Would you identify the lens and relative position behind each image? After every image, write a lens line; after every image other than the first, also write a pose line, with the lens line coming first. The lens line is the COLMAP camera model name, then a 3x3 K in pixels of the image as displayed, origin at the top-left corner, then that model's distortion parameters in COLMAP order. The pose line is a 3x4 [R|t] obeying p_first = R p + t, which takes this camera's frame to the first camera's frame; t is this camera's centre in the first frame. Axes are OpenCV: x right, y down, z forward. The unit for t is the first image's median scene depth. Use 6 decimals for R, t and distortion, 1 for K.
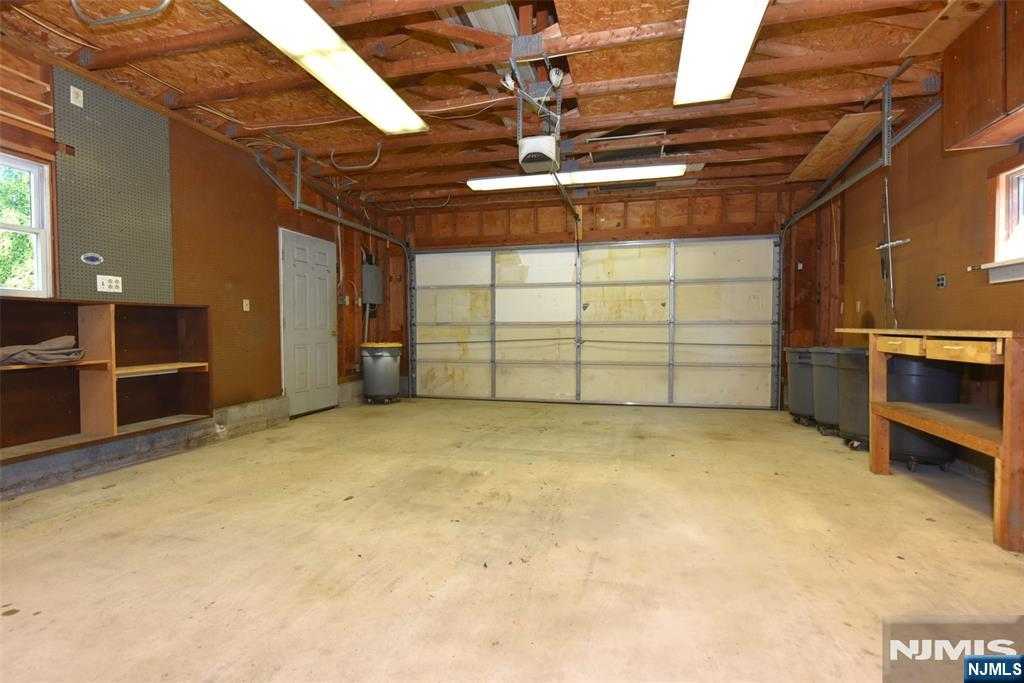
lens RADIAL K [[486.7, 0, 512.0], [0, 486.7, 341.5], [0, 0, 1]] dist [-0.000754, -0.000066]
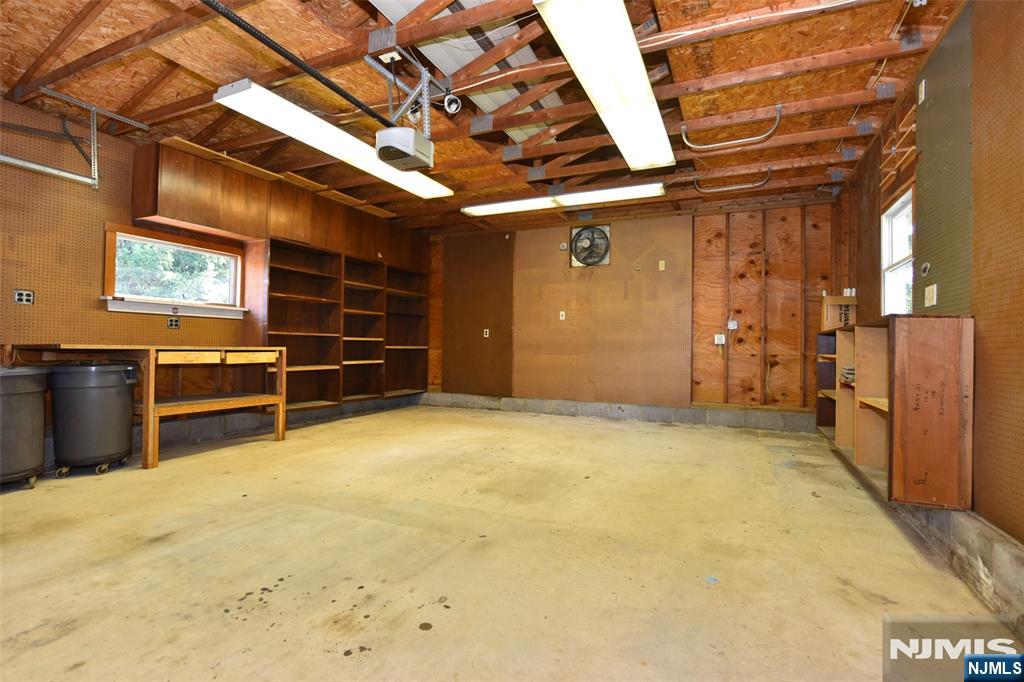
lens RADIAL K [[485.1, 0, 512.0], [0, 485.1, 341.0], [0, 0, 1]] dist [0.000057, -0.000002]
pose [[-0.981693, -0.006492, 0.190360, -0.325043], [-0.004167, 0.999912, 0.012610, -0.054849], [-0.190425, 0.011586, -0.981633, 1.974993]]
